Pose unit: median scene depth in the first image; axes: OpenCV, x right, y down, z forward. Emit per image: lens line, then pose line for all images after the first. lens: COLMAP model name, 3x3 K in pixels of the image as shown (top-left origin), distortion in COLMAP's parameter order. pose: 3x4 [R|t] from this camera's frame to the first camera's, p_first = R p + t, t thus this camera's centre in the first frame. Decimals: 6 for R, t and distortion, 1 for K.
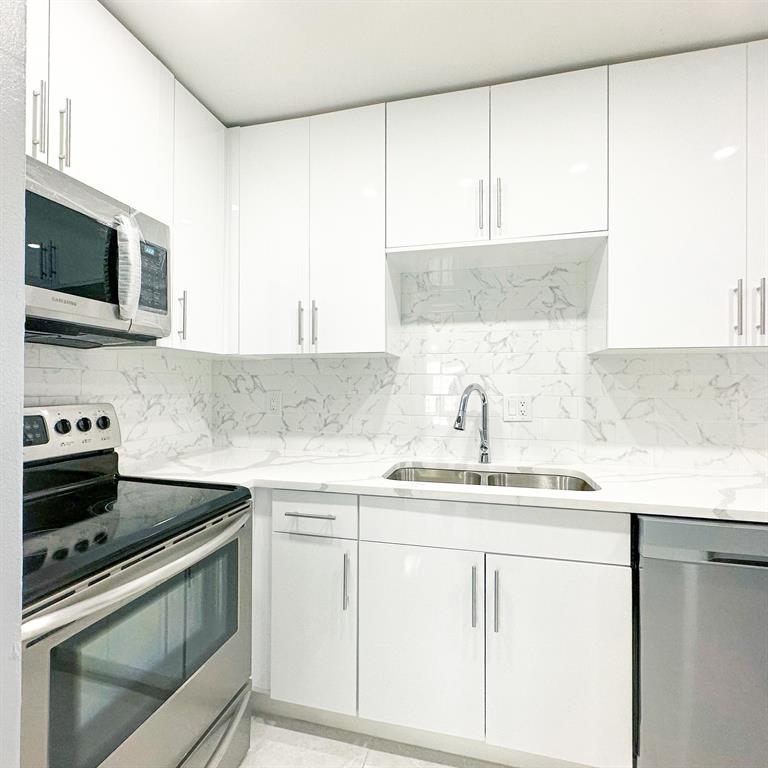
lens RADIAL K [[407.9, 0, 384.5], [0, 407.9, 383.4], [0, 0, 1]] dist [-0.006635, 0.002010]
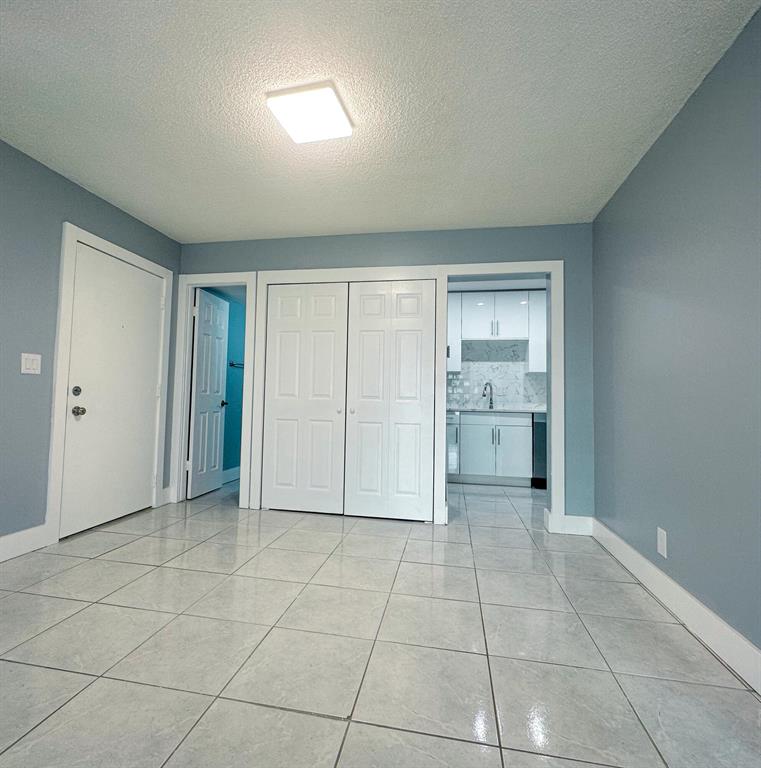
lens RADIAL K [[424.0, 0, 367.3], [0, 424.0, 377.3], [0, 0, 1]] dist [-0.002987, -0.002713]
pose [[0.998617, 0.017324, 0.049646, -0.883490], [-0.015169, 0.998940, -0.043461, 0.120699], [-0.050346, 0.042647, 0.997821, -2.226981]]
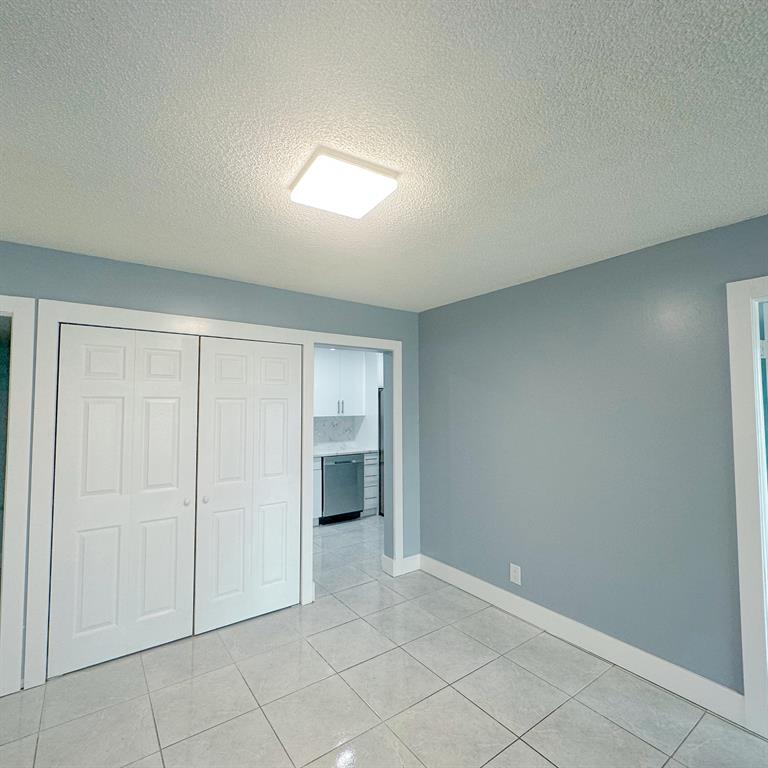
lens RADIAL K [[407.9, 0, 384.2], [0, 407.9, 384.8], [0, 0, 1]] dist [-0.006635, 0.002010]
pose [[0.644881, 0.029796, 0.763702, -1.659107], [0.002093, 0.999167, -0.040750, -0.198598], [-0.764280, 0.027877, 0.644281, -1.686023]]
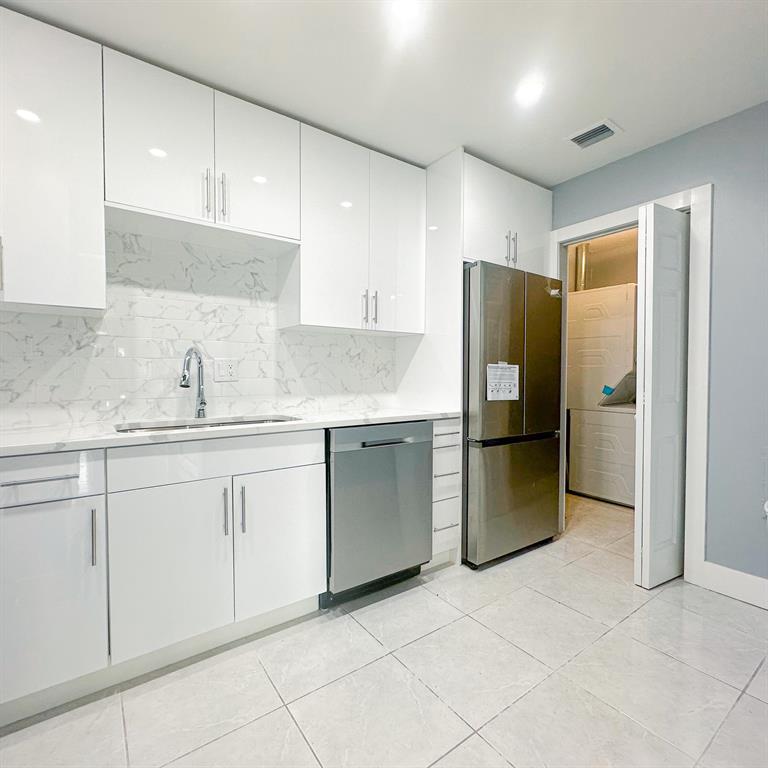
lens RADIAL K [[407.9, 0, 385.2], [0, 407.9, 384.3], [0, 0, 1]] dist [-0.006635, 0.002010]
pose [[0.643097, -0.023321, 0.765430, -0.315332], [-0.003152, 0.999447, 0.033099, 0.066868], [-0.765779, -0.023699, 0.642668, -0.132608]]
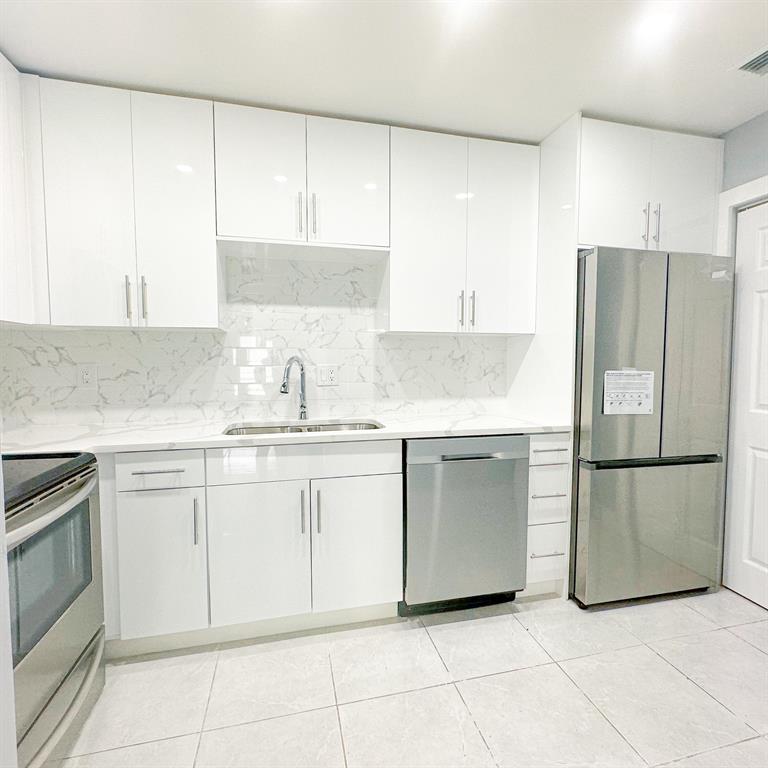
lens RADIAL K [[407.9, 0, 384.7], [0, 407.9, 383.8], [0, 0, 1]] dist [-0.006635, 0.002010]
pose [[0.885518, -0.029789, 0.463649, -0.119857], [0.000163, 0.997962, 0.063807, 0.006212], [-0.464605, -0.056426, 0.883719, -0.237268]]
